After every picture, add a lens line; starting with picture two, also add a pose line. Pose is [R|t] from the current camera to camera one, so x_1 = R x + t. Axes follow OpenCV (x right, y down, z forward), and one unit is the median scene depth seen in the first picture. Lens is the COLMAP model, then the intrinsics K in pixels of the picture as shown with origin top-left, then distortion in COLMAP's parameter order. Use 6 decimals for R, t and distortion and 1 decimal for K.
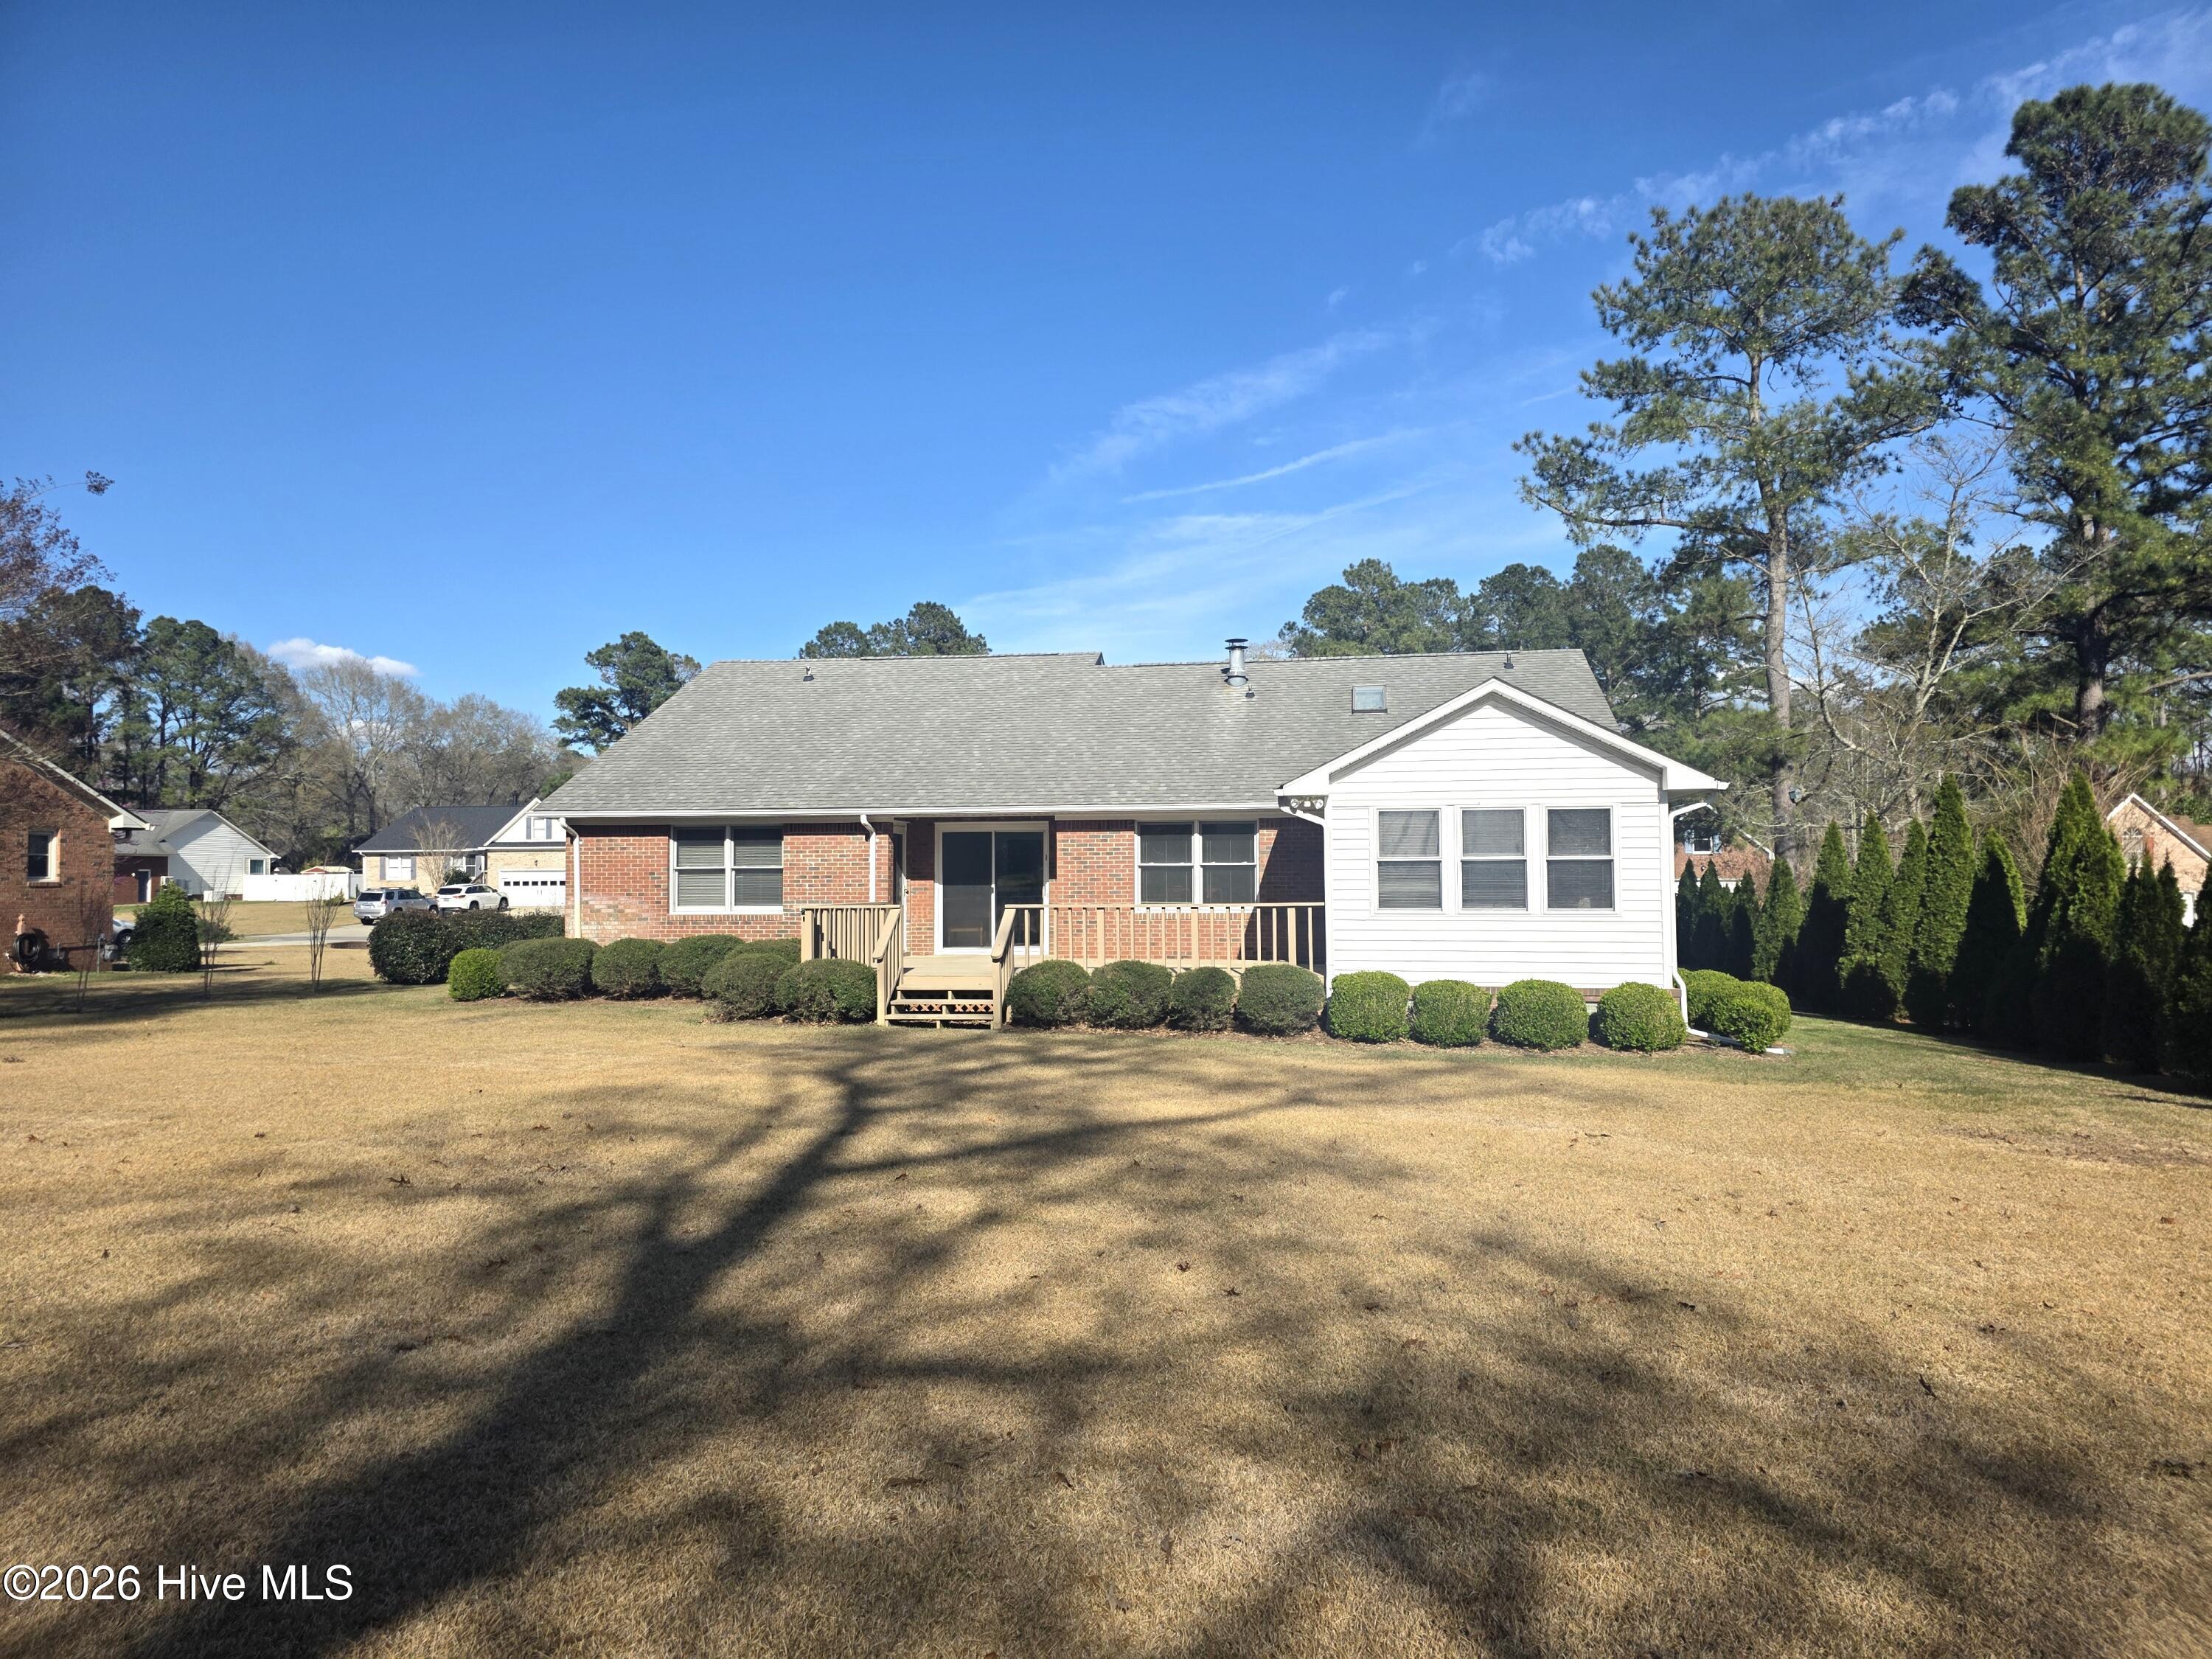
lens RADIAL K [[1500.2, 0, 1106.0], [0, 1500.2, 829.5], [0, 0, 1]] dist [-0.027965, -0.001053]
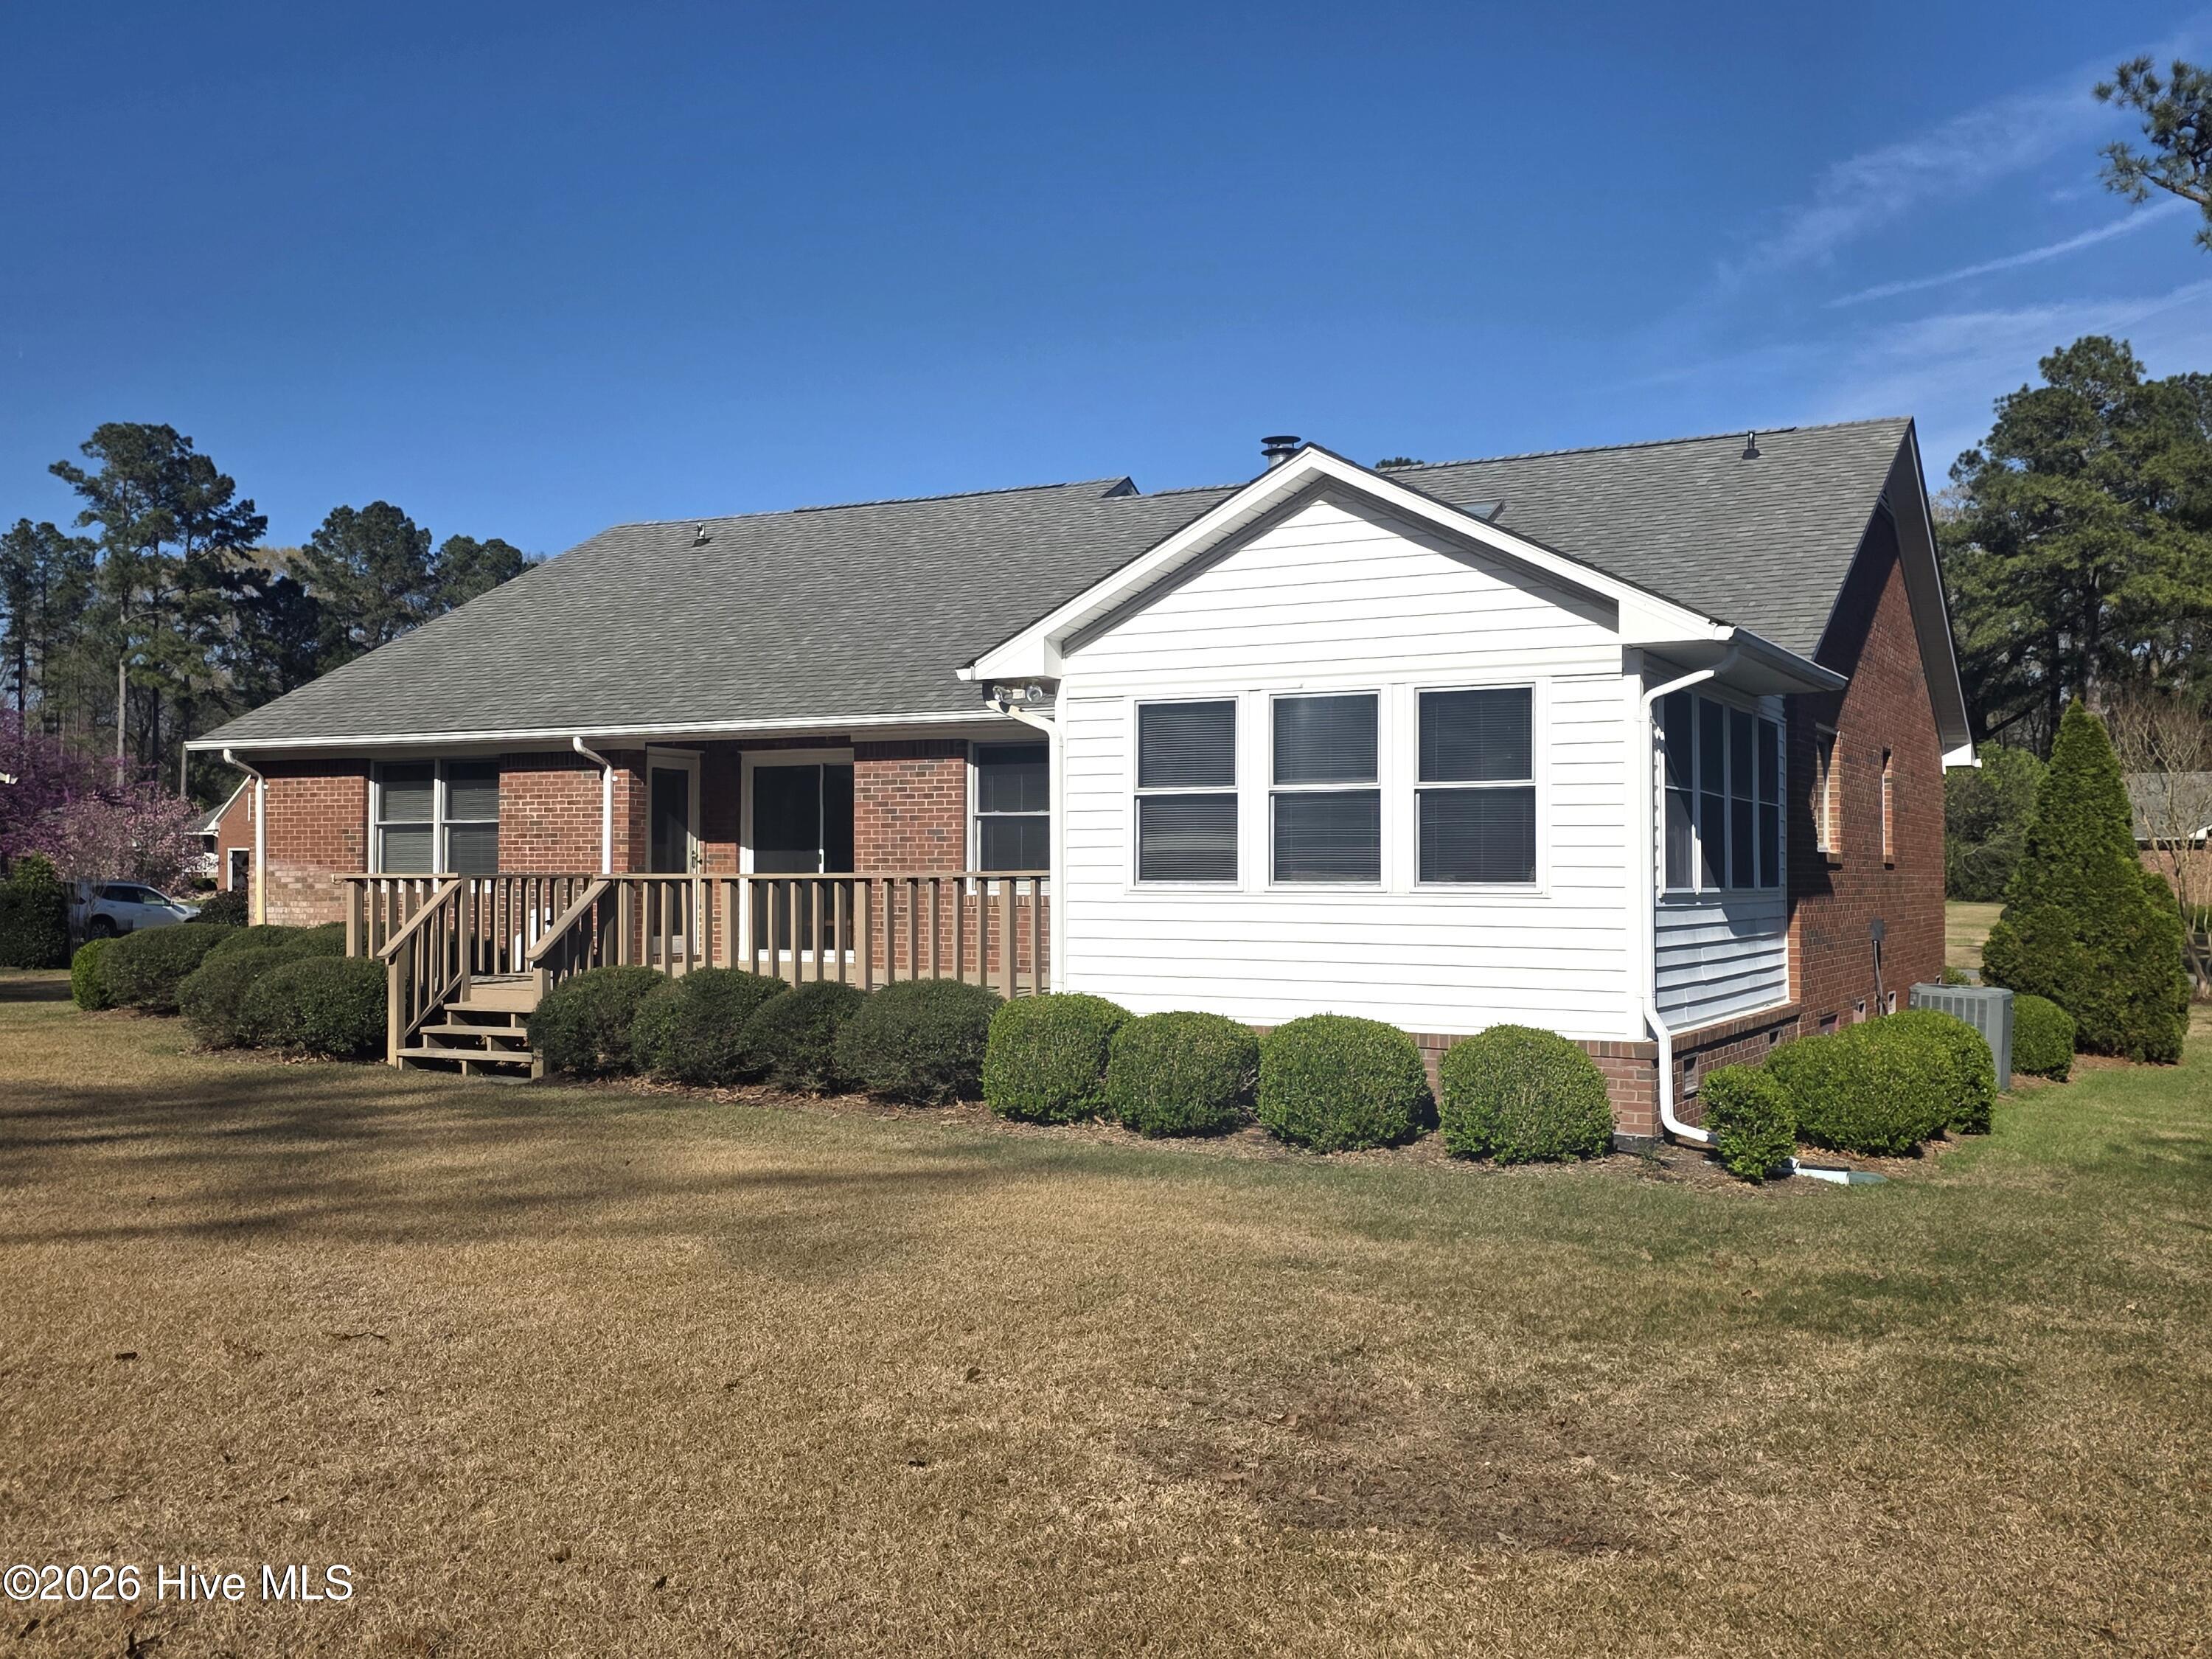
lens RADIAL K [[1999.3, 0, 1106.0], [0, 1999.3, 829.5], [0, 0, 1]] dist [0.008606, -0.000994]
pose [[0.936944, -0.005527, -0.349435, 0.353137], [0.012970, 0.999736, 0.018962, 0.015482], [0.349238, -0.022299, 0.936769, 0.258832]]
